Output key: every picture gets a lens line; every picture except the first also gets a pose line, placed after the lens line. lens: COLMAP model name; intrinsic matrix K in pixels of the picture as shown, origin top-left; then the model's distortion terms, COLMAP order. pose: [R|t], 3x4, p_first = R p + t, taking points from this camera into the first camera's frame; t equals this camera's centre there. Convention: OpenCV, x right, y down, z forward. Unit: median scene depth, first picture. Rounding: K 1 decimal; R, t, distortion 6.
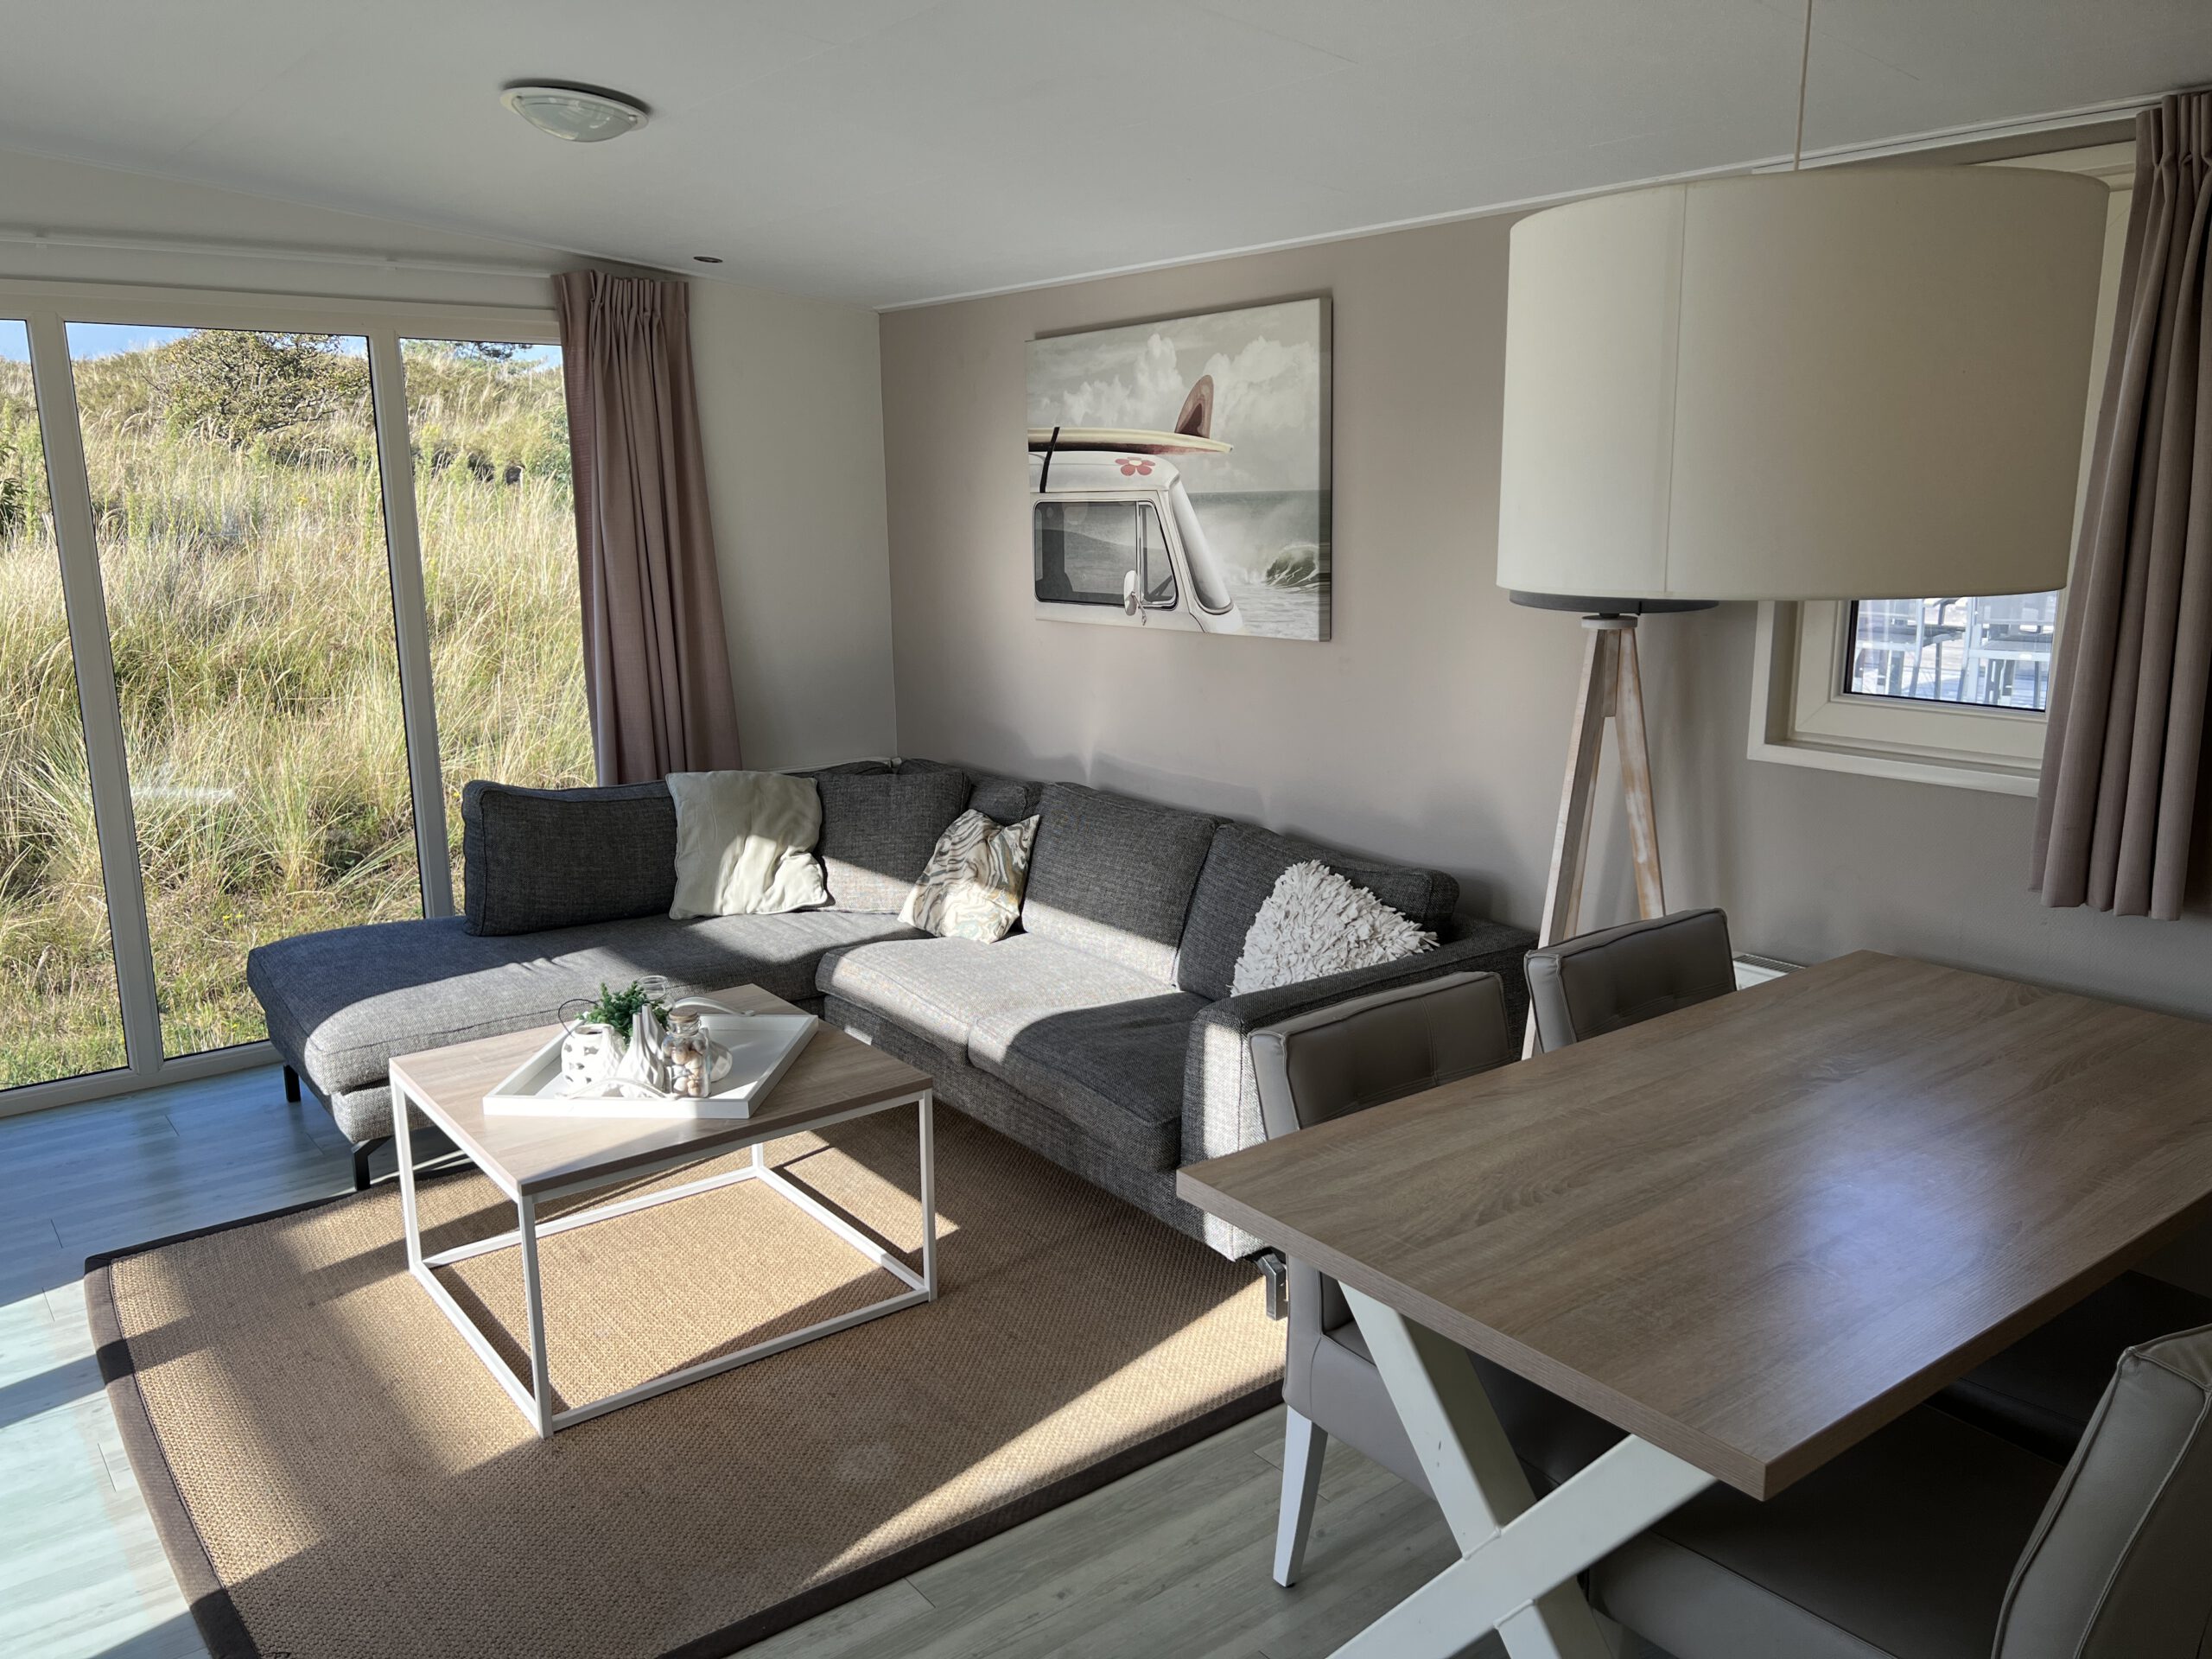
lens RADIAL K [[1651.4, 0, 1098.1], [0, 1651.4, 843.8], [0, 0, 1]] dist [0.083482, -0.099744]
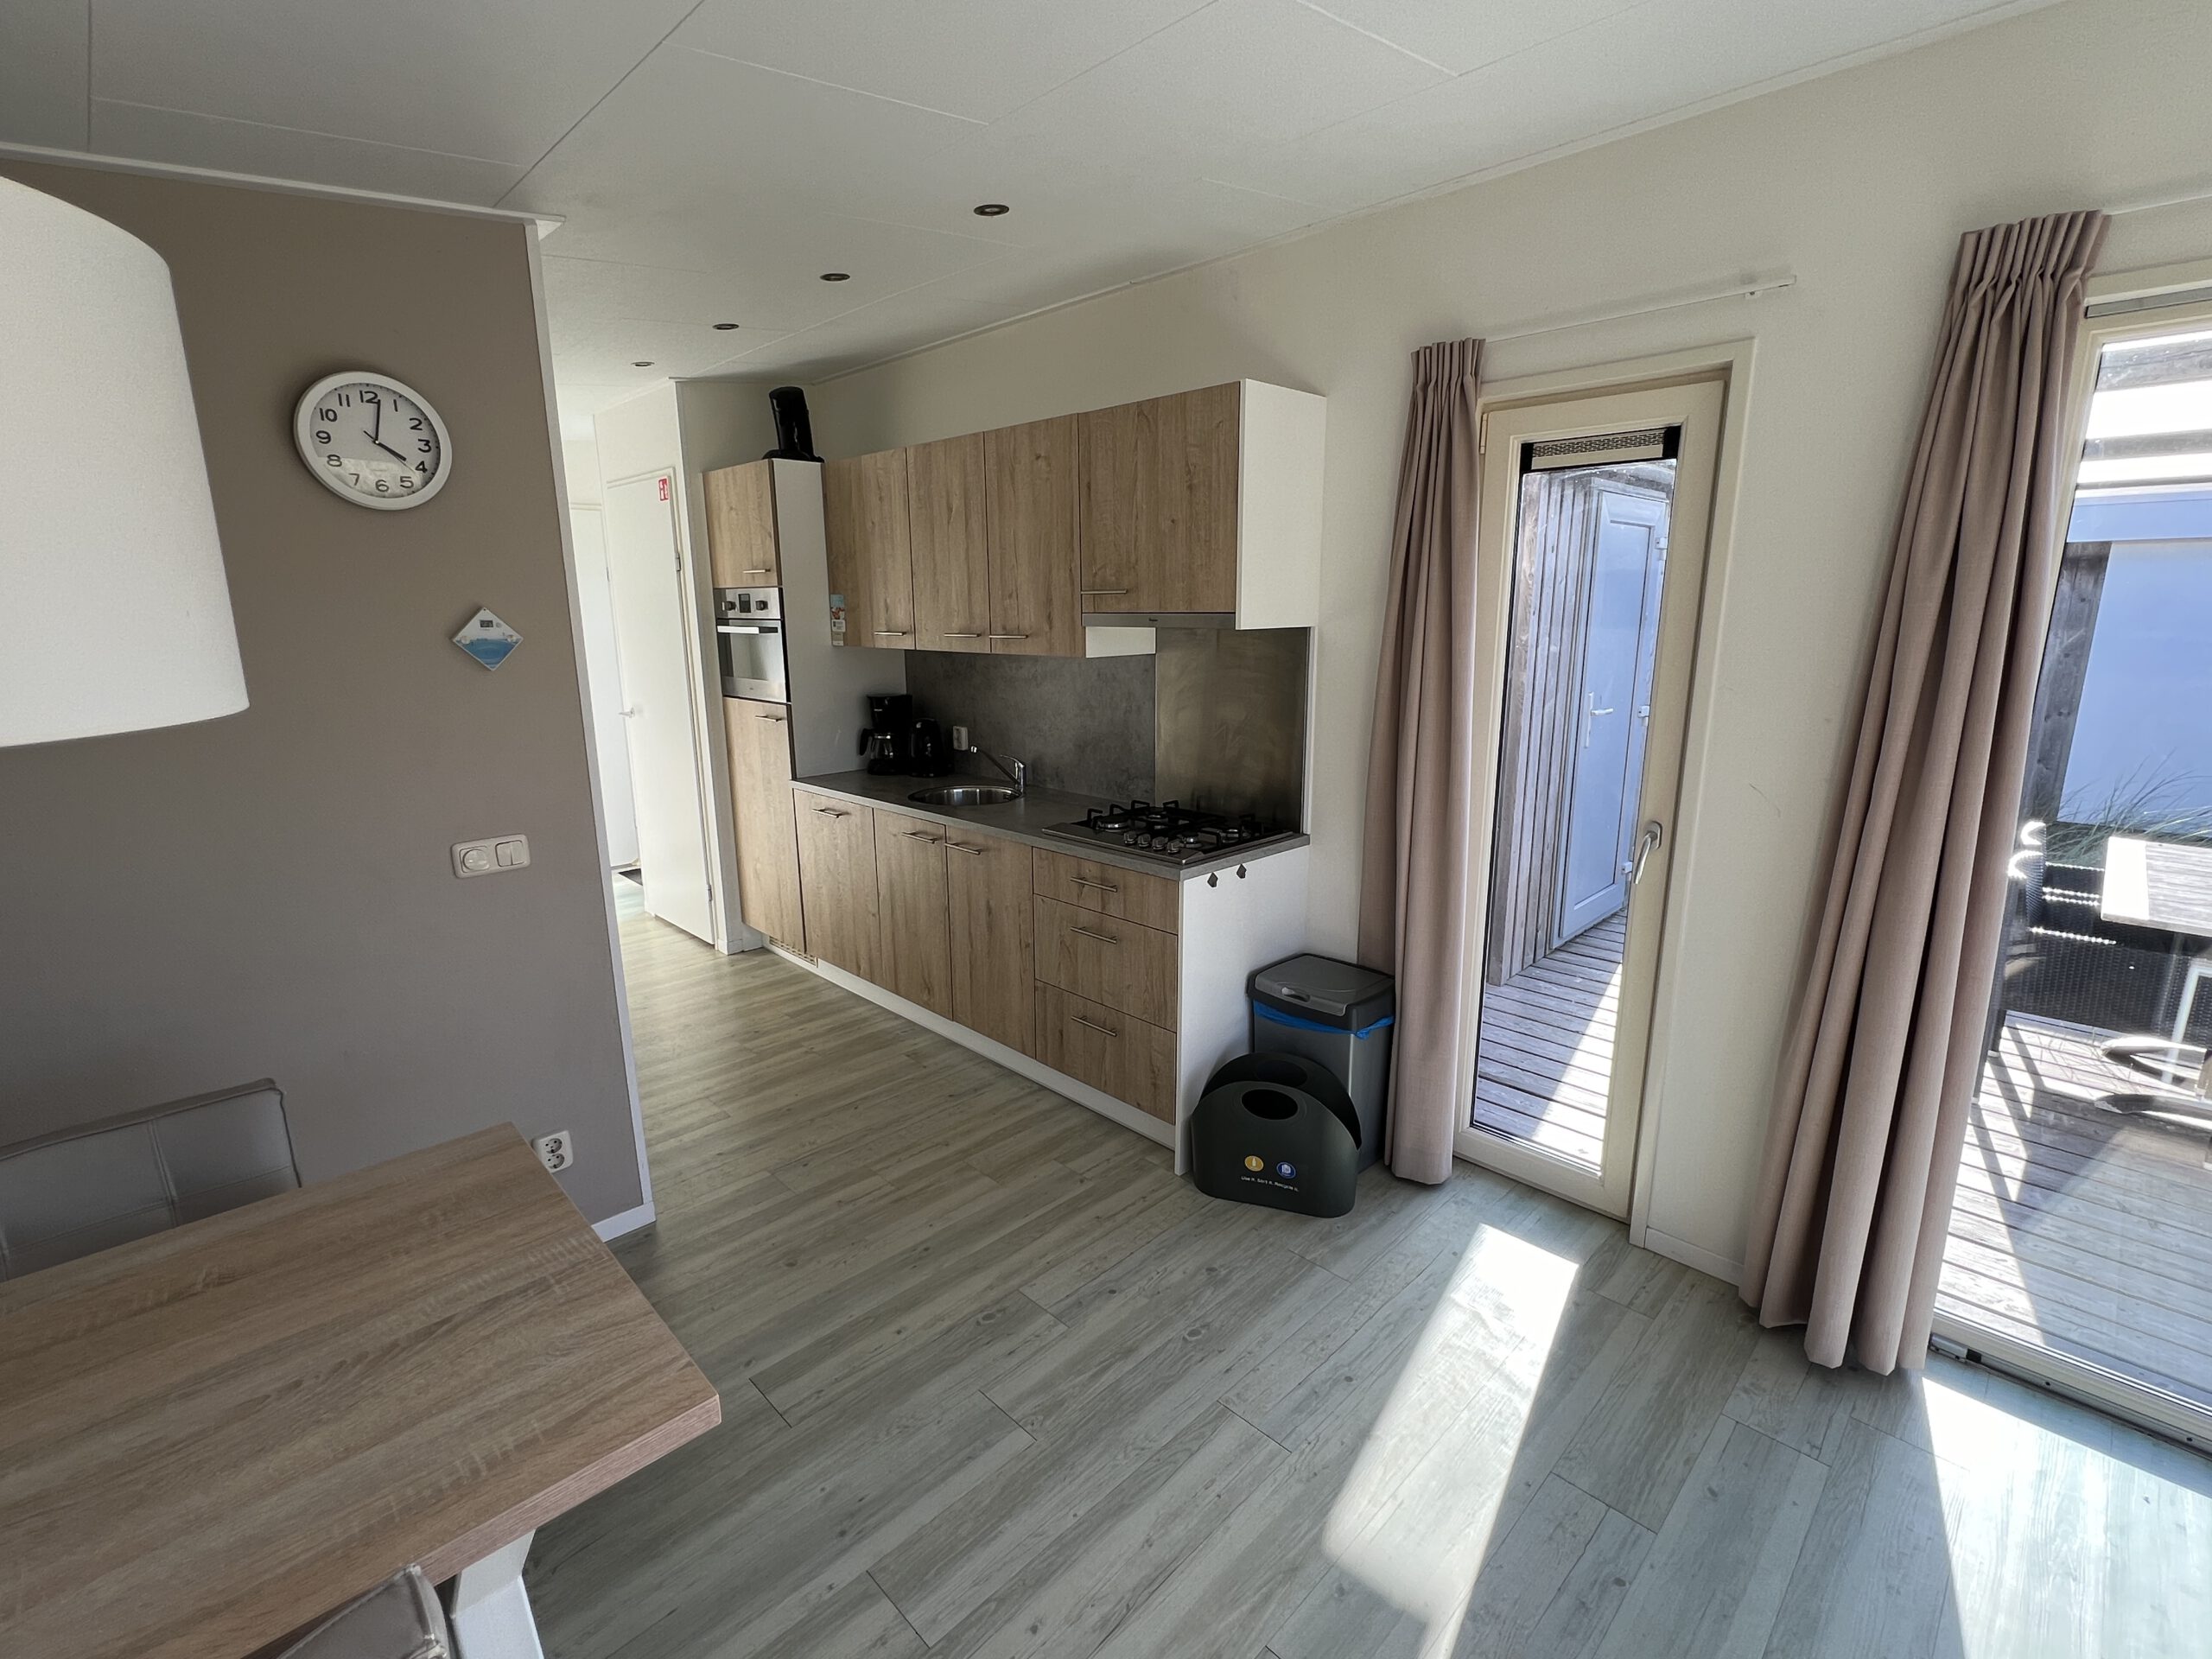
lens RADIAL K [[1005.5, 0, 1101.5], [0, 1005.5, 825.4], [0, 0, 1]] dist [-0.003366, 0.000270]
pose [[-0.993182, 0.044520, -0.107735, -0.049919], [-0.005180, 0.906432, 0.422320, -0.134648], [0.116456, 0.419999, -0.900021, 0.650618]]
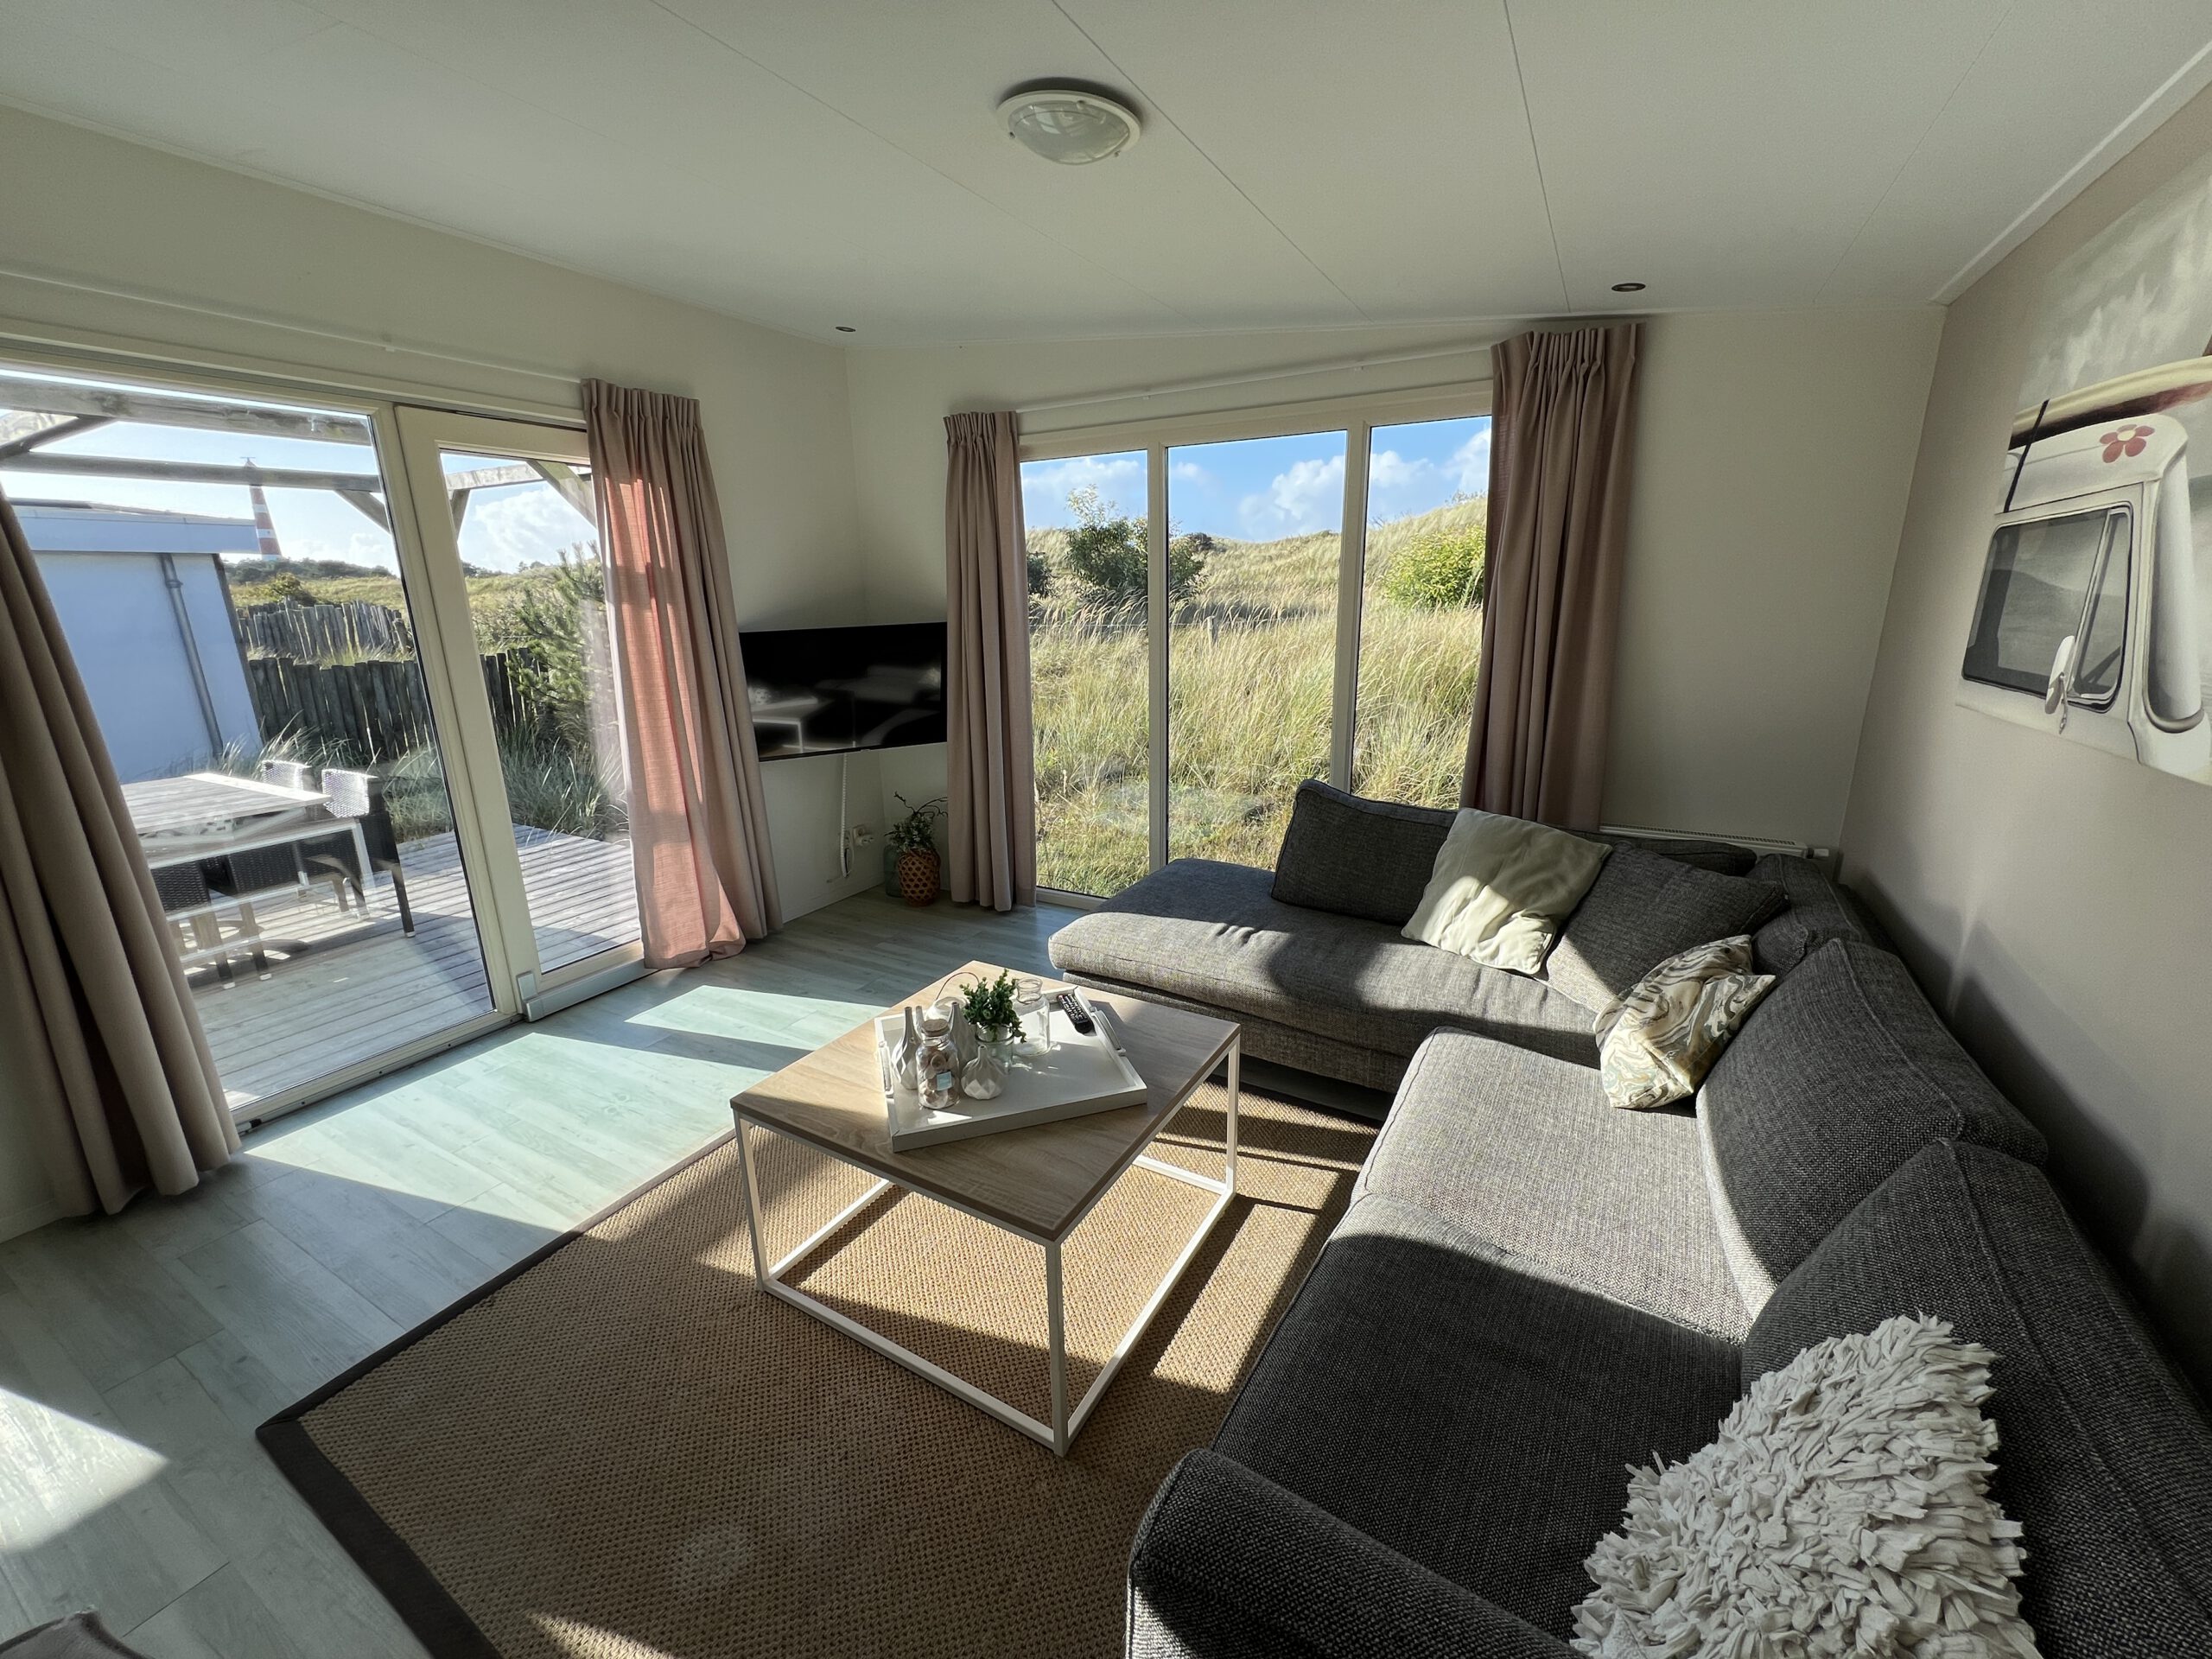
lens RADIAL K [[884.7, 0, 1103.9], [0, 884.7, 824.3], [0, 0, 1]] dist [-0.002746, -0.000013]
pose [[0.384514, 0.237507, -0.892042, 0.188441], [-0.184116, 0.966651, 0.178009, -0.101833], [0.904572, 0.095792, 0.415419, 0.620024]]
